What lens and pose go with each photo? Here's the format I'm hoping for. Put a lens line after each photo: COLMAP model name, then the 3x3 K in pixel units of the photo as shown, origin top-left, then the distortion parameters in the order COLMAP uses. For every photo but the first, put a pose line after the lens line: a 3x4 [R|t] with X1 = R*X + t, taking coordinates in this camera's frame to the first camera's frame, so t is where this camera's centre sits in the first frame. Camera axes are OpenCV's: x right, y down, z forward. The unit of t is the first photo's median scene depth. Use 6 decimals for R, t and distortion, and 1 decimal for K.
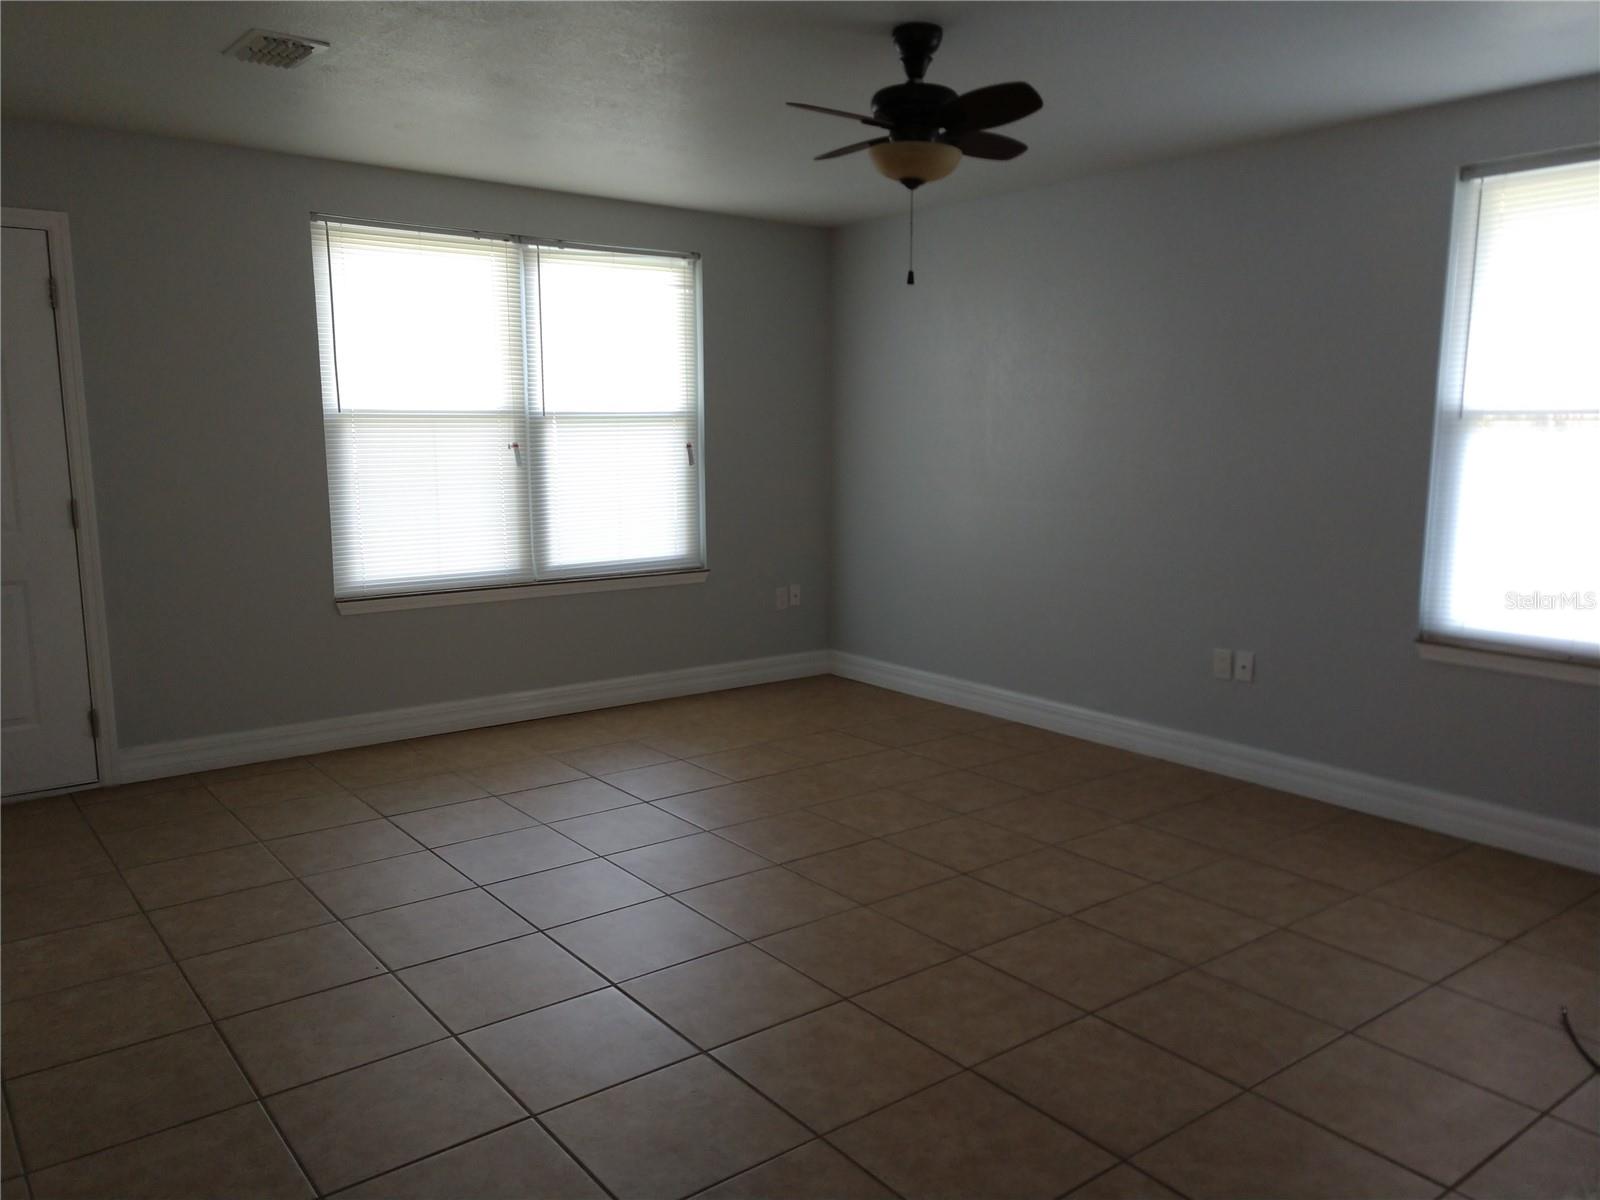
lens RADIAL K [[1205.5, 0, 808.5], [0, 1205.5, 595.8], [0, 0, 1]] dist [0.027020, -0.003063]
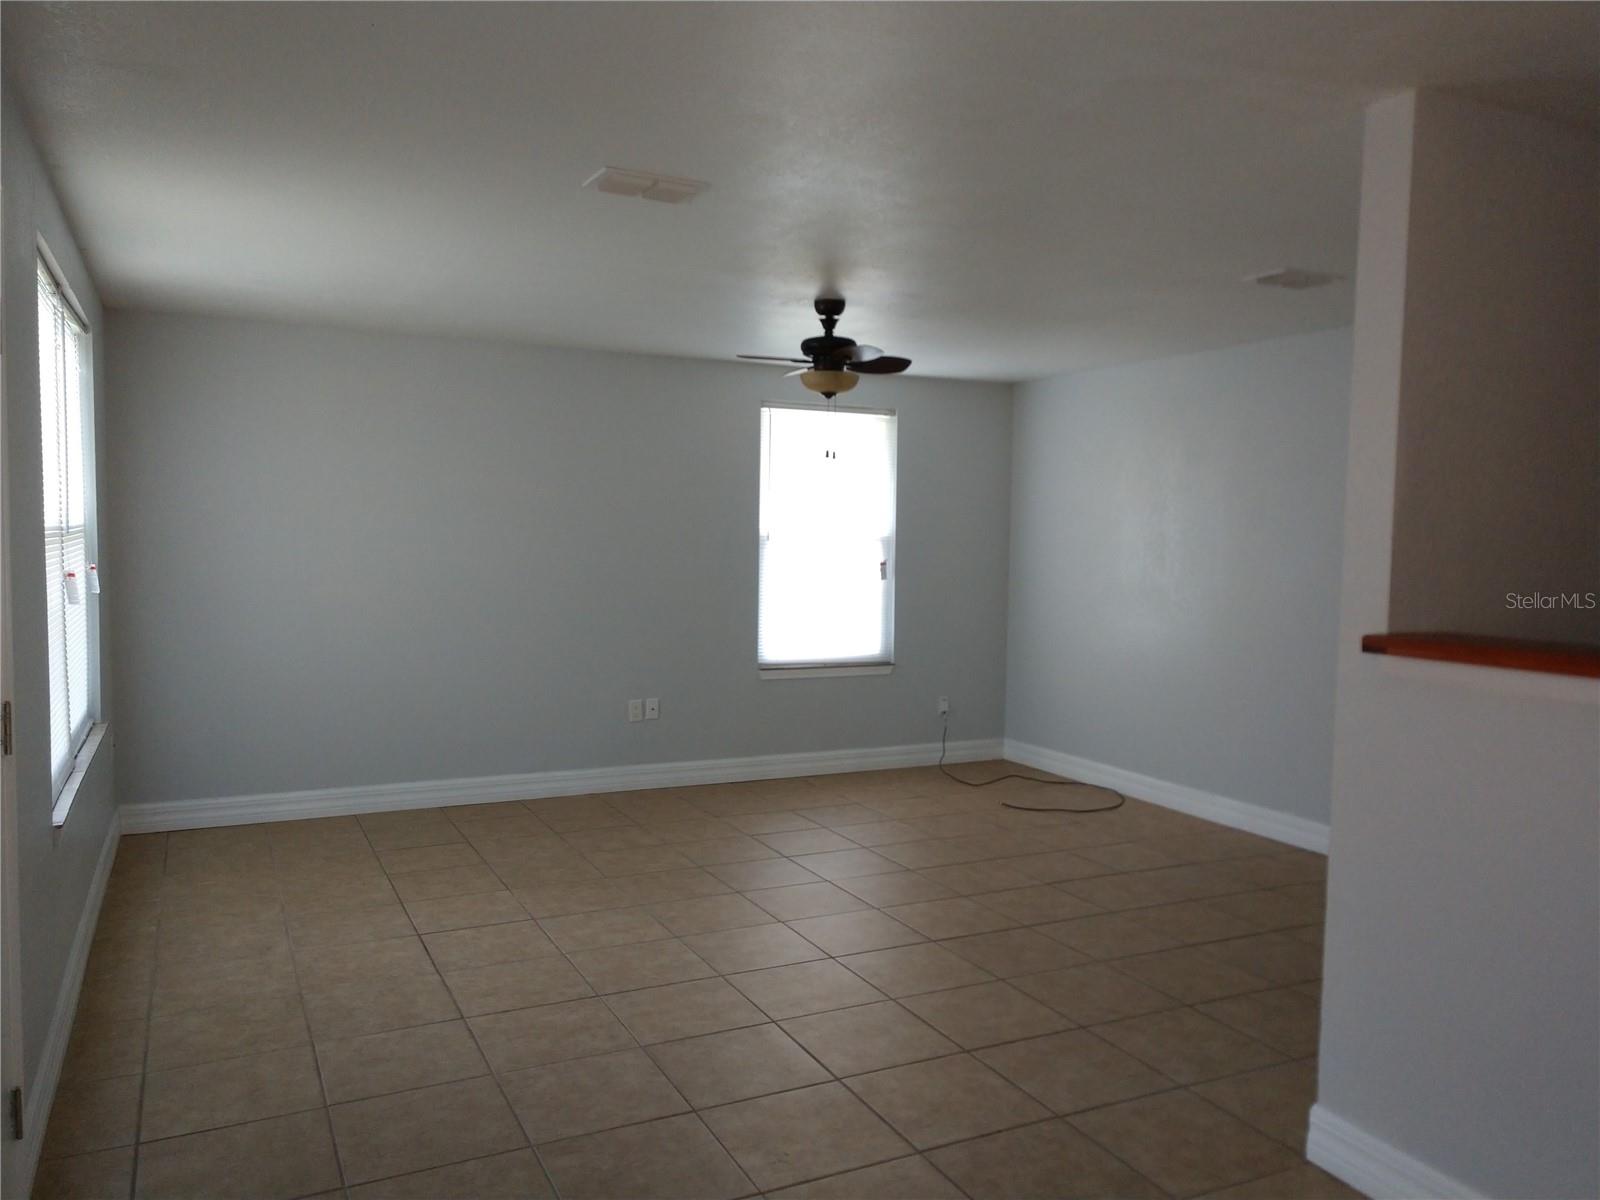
lens RADIAL K [[1205.5, 0, 808.5], [0, 1205.5, 595.8], [0, 0, 1]] dist [0.027020, -0.003063]
pose [[0.202308, -0.053655, 0.977851, -1.075574], [0.120866, 0.992232, 0.029438, -0.102415], [-0.971835, 0.112233, 0.207222, 0.538934]]
